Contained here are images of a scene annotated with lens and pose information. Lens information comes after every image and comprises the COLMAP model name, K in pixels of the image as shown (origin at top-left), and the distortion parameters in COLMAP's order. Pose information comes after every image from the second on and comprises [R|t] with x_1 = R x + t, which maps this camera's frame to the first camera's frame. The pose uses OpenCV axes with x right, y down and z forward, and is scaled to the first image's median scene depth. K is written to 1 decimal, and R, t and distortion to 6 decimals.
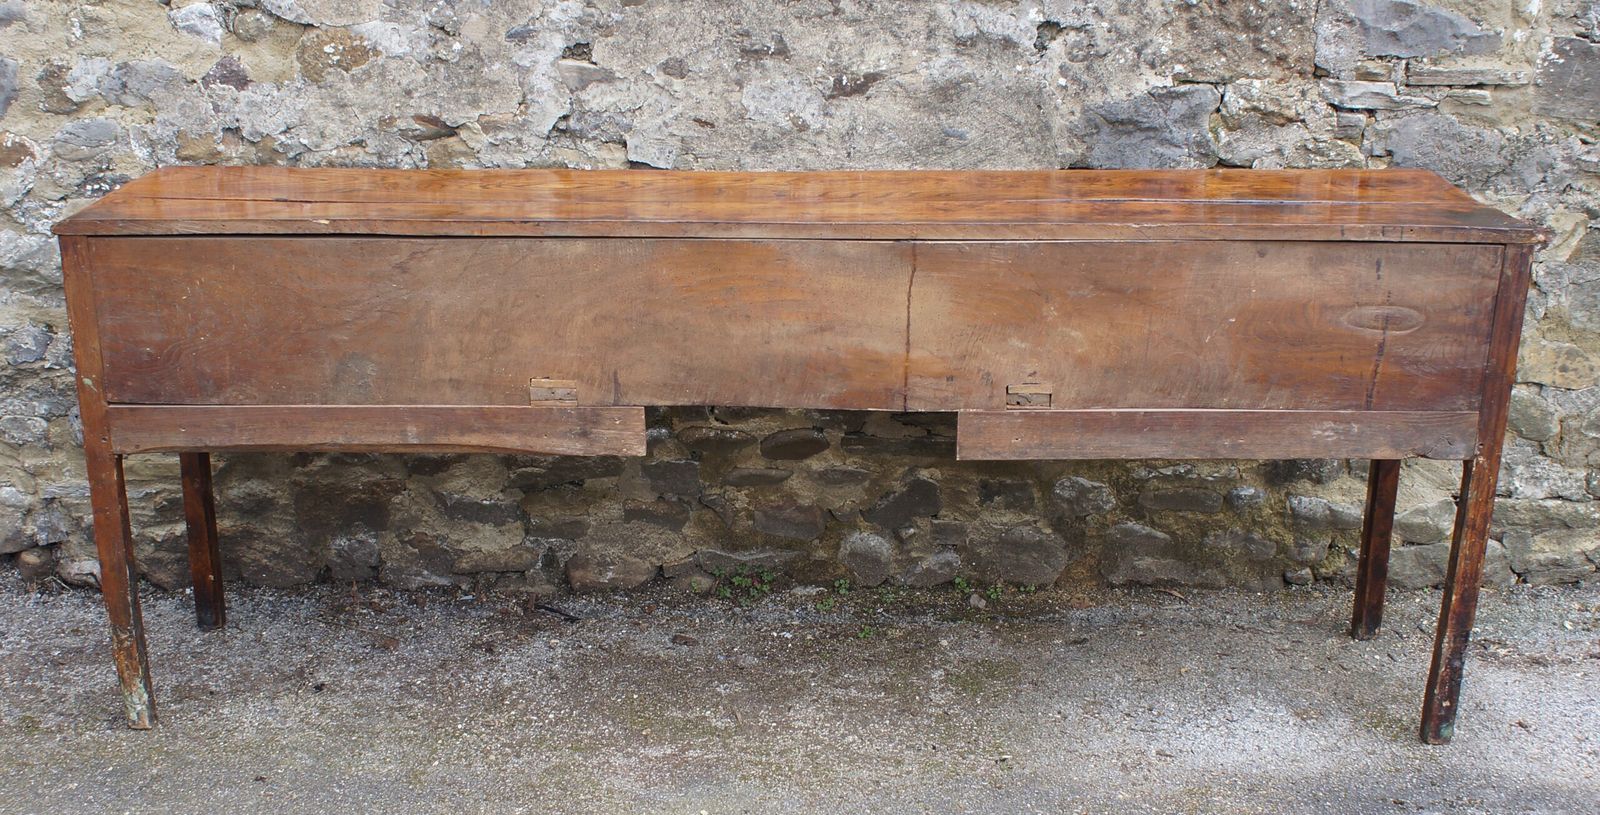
lens RADIAL K [[1842.7, 0, 785.5], [0, 1842.7, 479.0], [0, 0, 1]] dist [-0.092039, 0.000000]
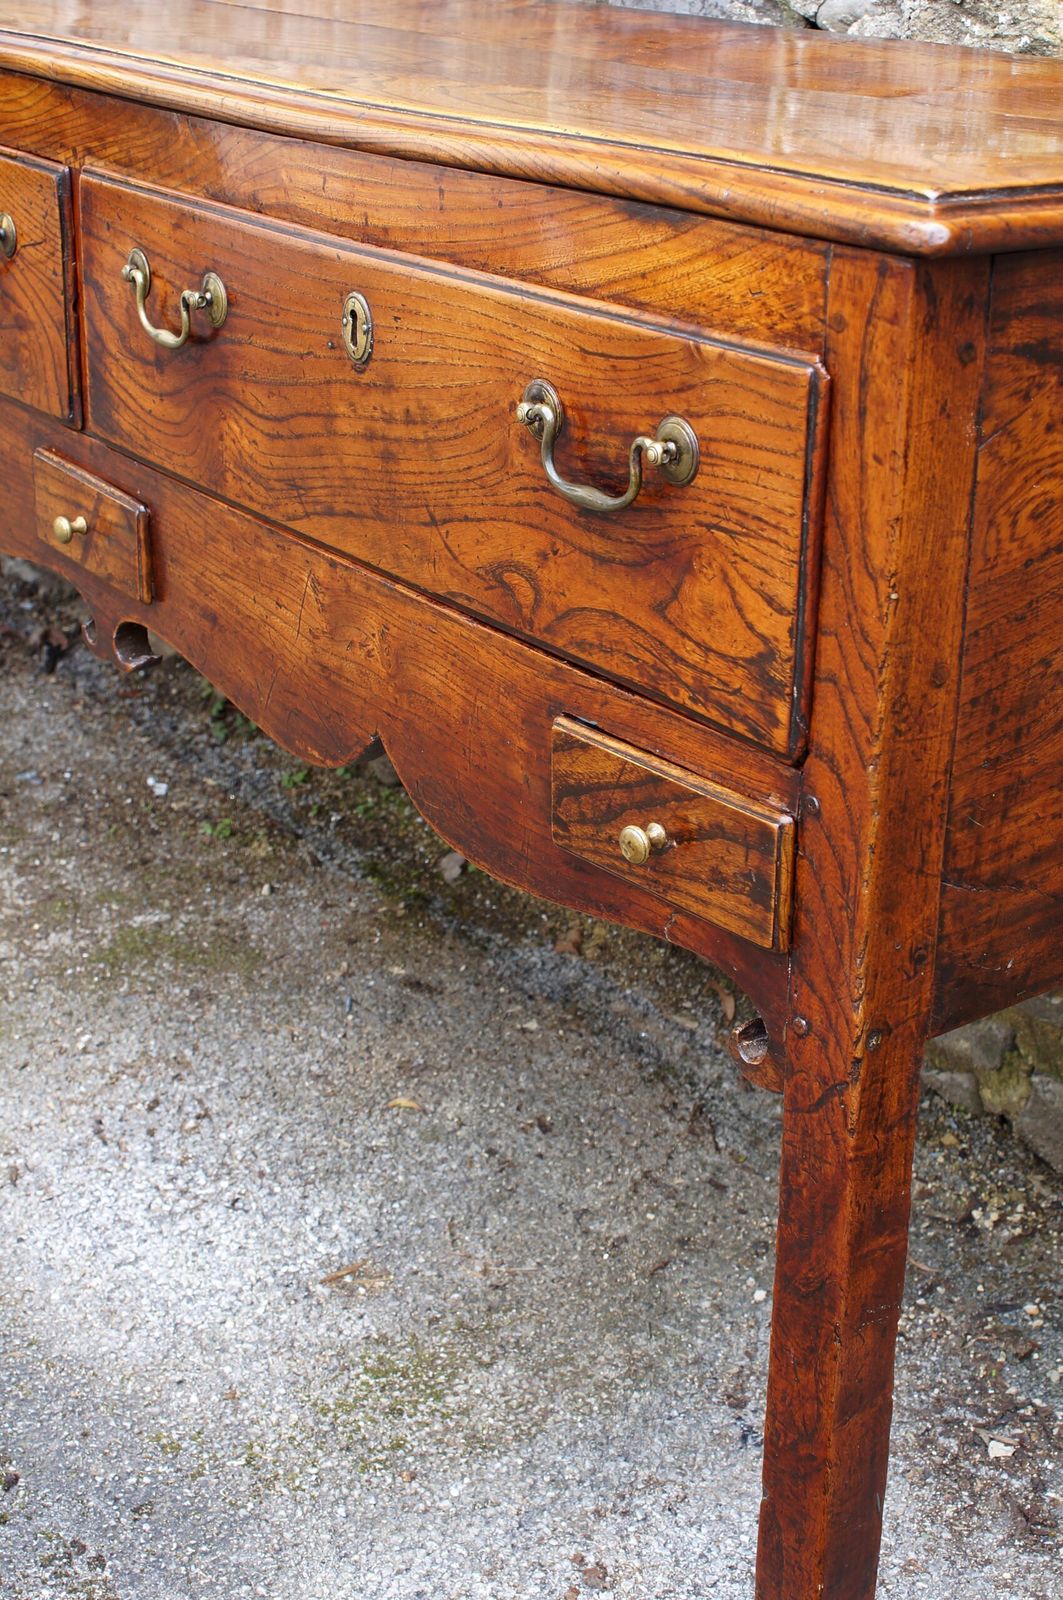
lens RADIAL K [[2325.8, 0, 522.9], [0, 2325.8, 799.3], [0, 0, 1]] dist [-0.056350, 0.000000]
pose [[0.591528, 0.321068, -0.739602, 0.650555], [-0.271886, 0.942999, 0.191912, -0.091170], [0.759061, 0.087566, 0.645104, 0.633906]]
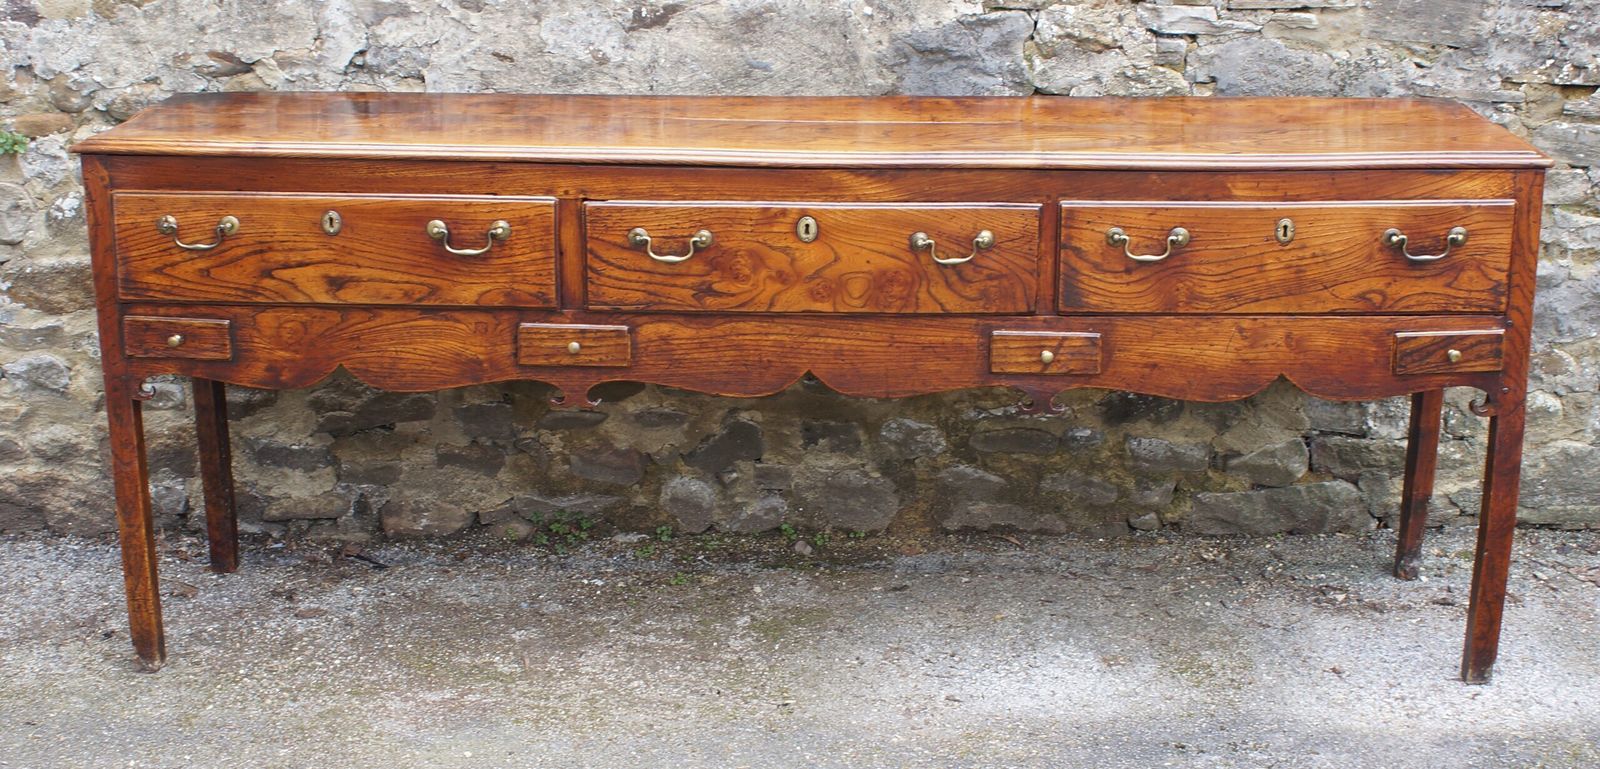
lens RADIAL K [[2145.4, 0, 814.3], [0, 2145.4, 412.7], [0, 0, 1]] dist [-0.083282, 0.000000]
pose [[0.999904, -0.004693, -0.013031, 0.135427], [0.004536, 0.999917, -0.012035, 0.009984], [0.013087, 0.011975, 0.999843, -0.132688]]
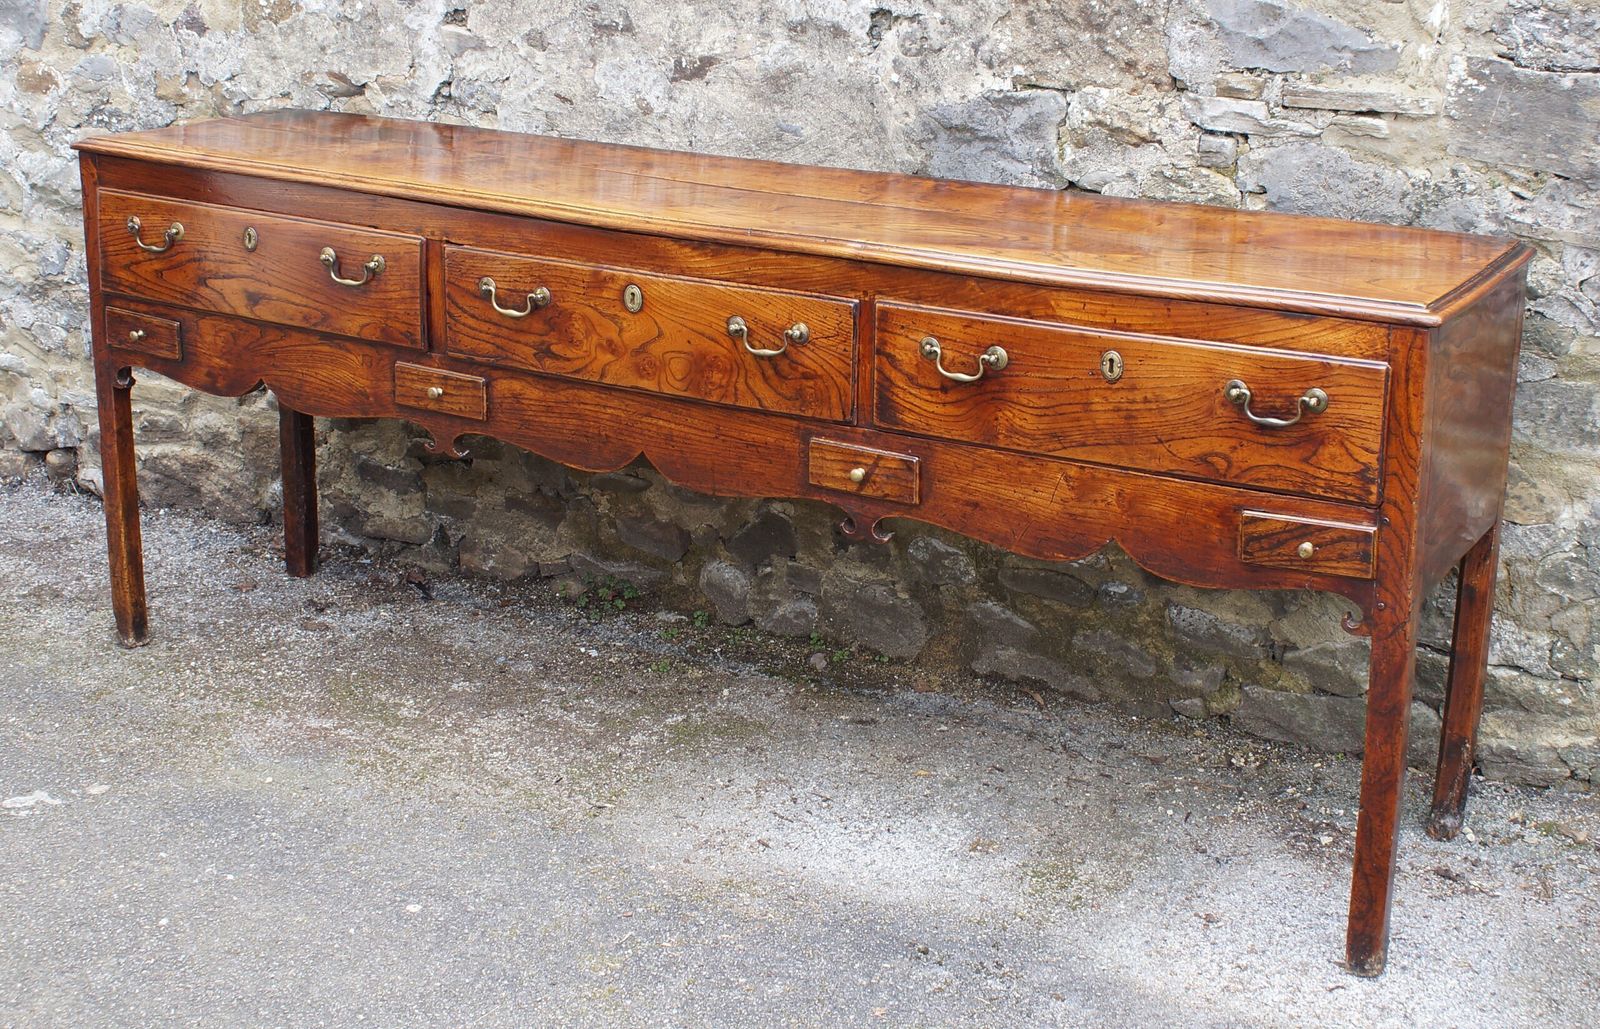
lens RADIAL K [[2279.1, 0, 826.6], [0, 2279.1, 436.2], [0, 0, 1]] dist [-0.089501, 0.000000]
pose [[0.872330, 0.137180, -0.469277, 0.651270], [-0.159943, 0.987087, -0.008767, -0.032838], [0.462015, 0.082706, 0.883007, 0.038562]]
